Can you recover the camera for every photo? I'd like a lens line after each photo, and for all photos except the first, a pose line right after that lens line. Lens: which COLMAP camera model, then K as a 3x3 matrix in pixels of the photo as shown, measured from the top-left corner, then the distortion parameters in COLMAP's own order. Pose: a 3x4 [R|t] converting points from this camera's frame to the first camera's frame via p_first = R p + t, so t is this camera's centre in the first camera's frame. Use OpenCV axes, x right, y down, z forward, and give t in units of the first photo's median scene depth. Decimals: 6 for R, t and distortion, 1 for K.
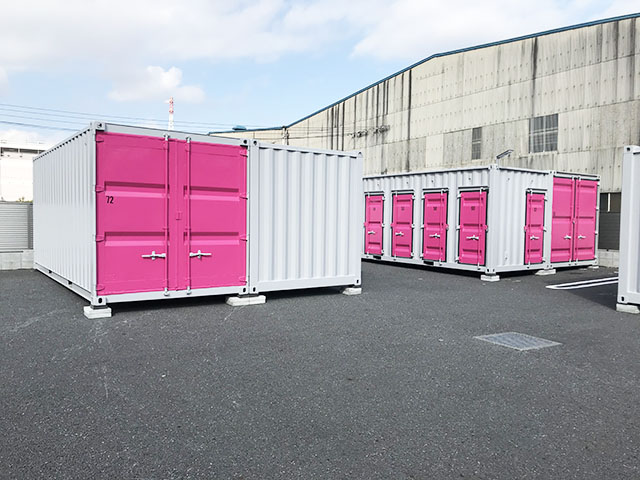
lens RADIAL K [[526.0, 0, 322.4], [0, 526.0, 230.4], [0, 0, 1]] dist [0.049883, -0.067218]
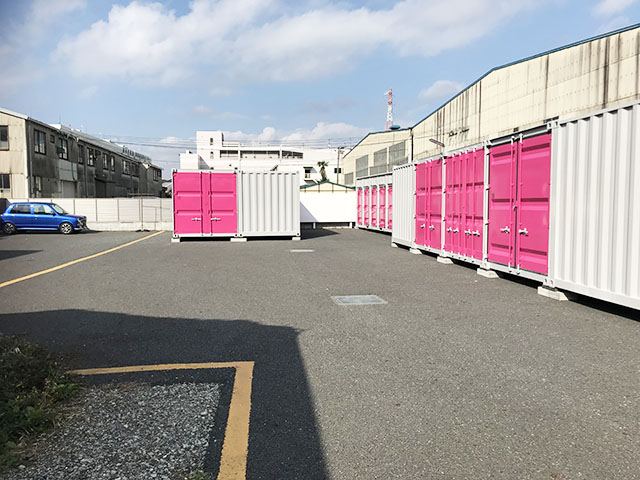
lens RADIAL K [[526.0, 0, 313.5], [0, 526.0, 233.9], [0, 0, 1]] dist [0.049883, -0.067218]
pose [[0.907354, 0.010127, -0.420246, 0.707014], [0.003483, 0.999494, 0.031606, 0.022460], [0.420354, -0.030141, 0.906859, -0.597140]]
